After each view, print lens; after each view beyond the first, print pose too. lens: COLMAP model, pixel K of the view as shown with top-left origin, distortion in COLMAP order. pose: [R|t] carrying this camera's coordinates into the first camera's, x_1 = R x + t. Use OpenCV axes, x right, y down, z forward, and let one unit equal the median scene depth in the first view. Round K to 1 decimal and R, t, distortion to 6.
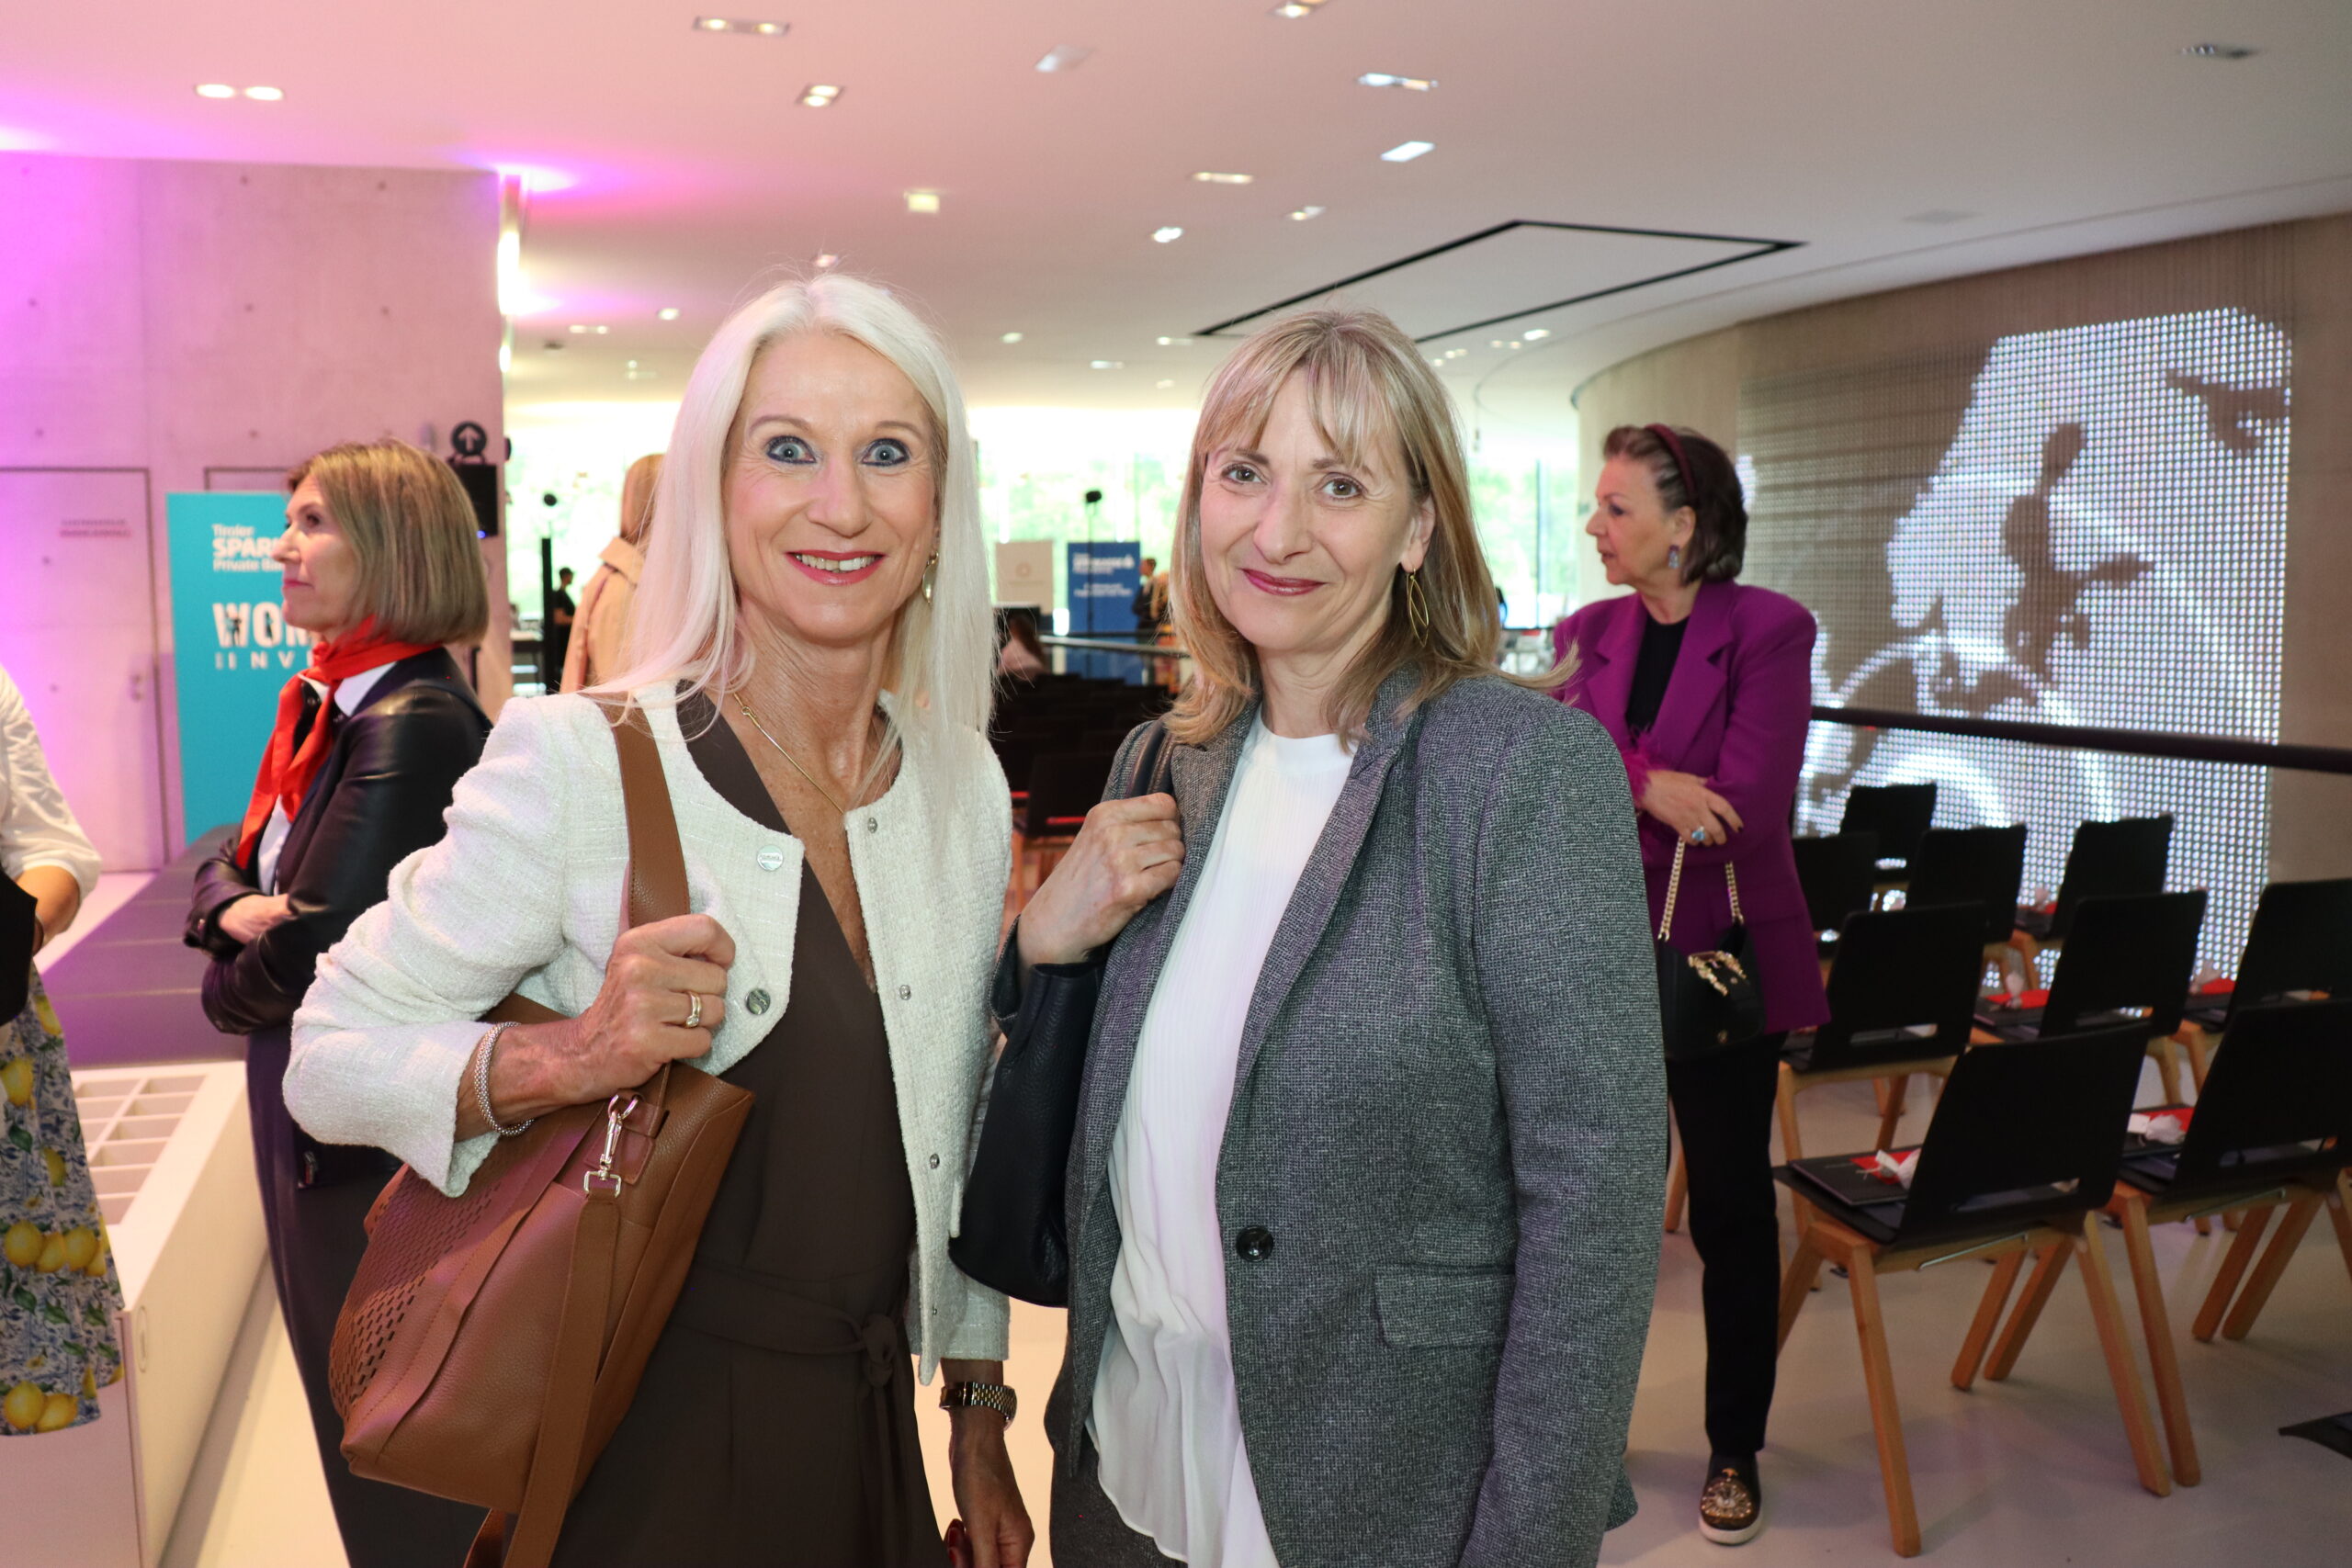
lens RADIAL K [[1942.7, 0, 1186.8], [0, 1942.7, 785.9], [0, 0, 1]] dist [-0.144470, 0.101047]
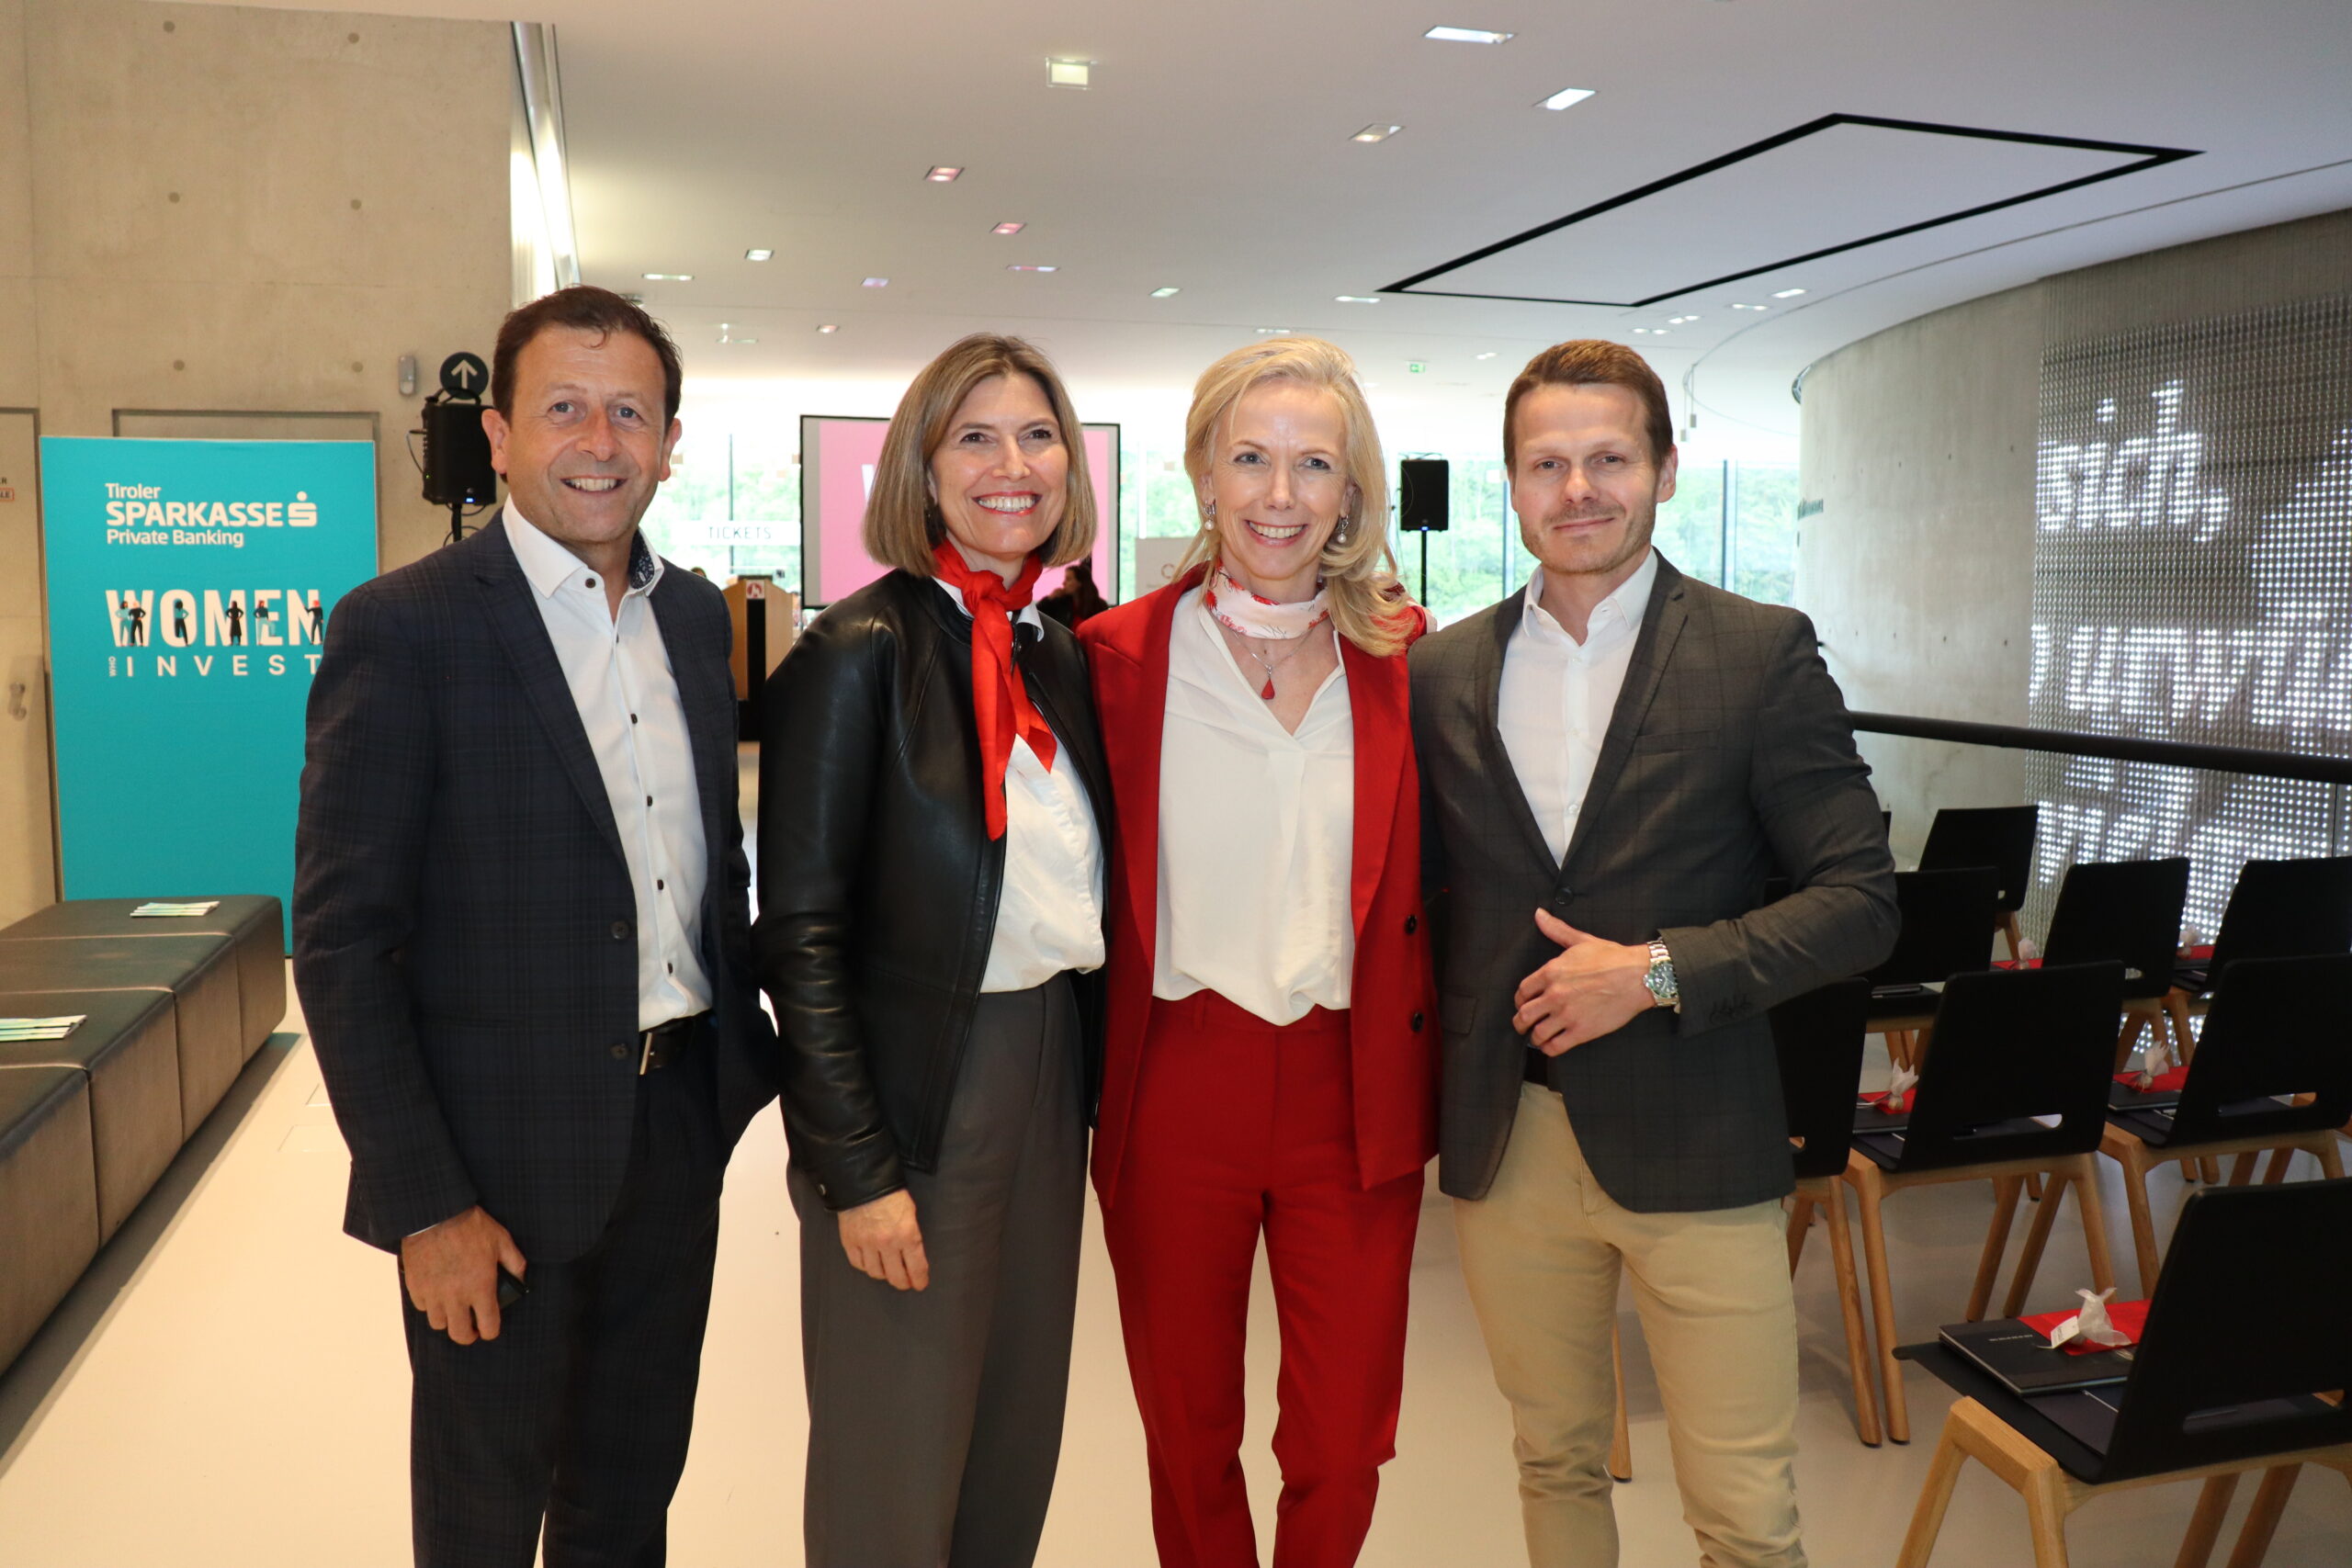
lens RADIAL K [[1959.8, 0, 1174.7], [0, 1959.8, 795.5], [0, 0, 1]] dist [-0.152629, 0.125118]
pose [[0.997275, 0.016887, -0.071812, -0.041165], [-0.016964, 0.999856, -0.000467, -0.021188], [0.071793, 0.001683, 0.997418, 0.274833]]
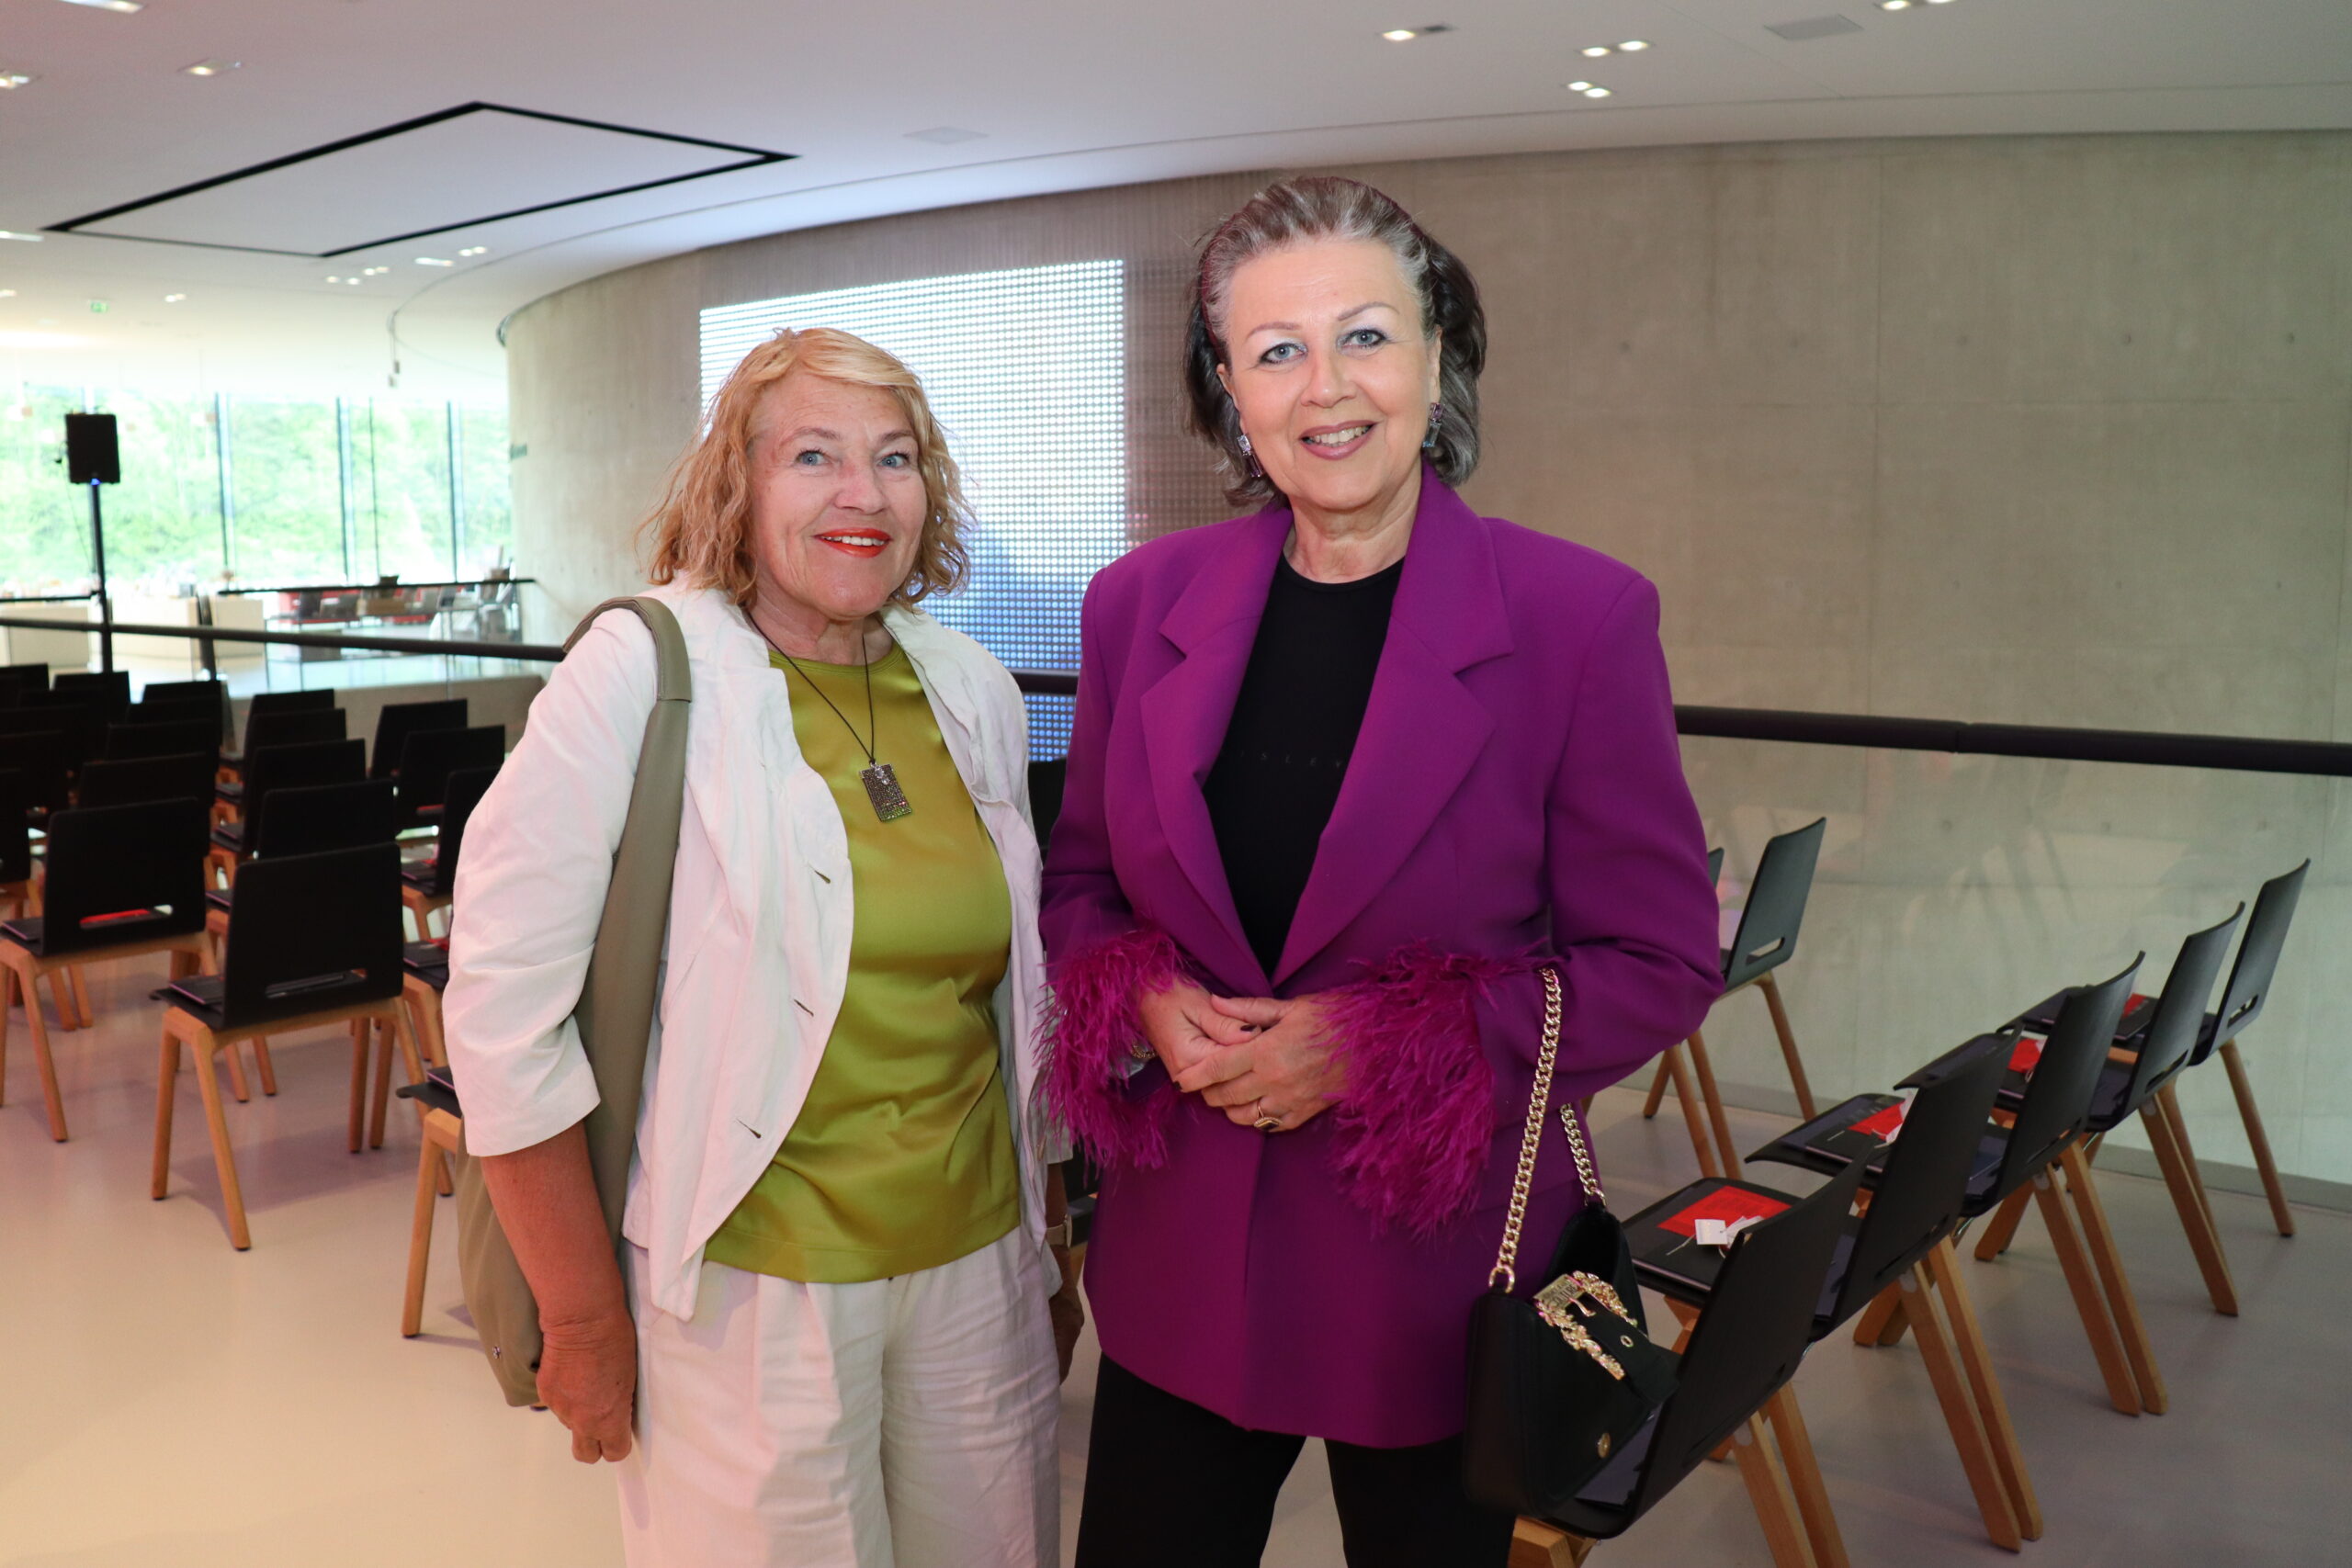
lens RADIAL K [[1959.8, 0, 1174.7], [0, 1959.8, 795.5], [0, 0, 1]] dist [-0.152629, 0.125118]
pose [[0.857644, -0.064431, 0.510192, -0.007801], [0.049047, 0.997846, 0.043567, -0.010078], [-0.511900, -0.012341, 0.858956, 0.108181]]
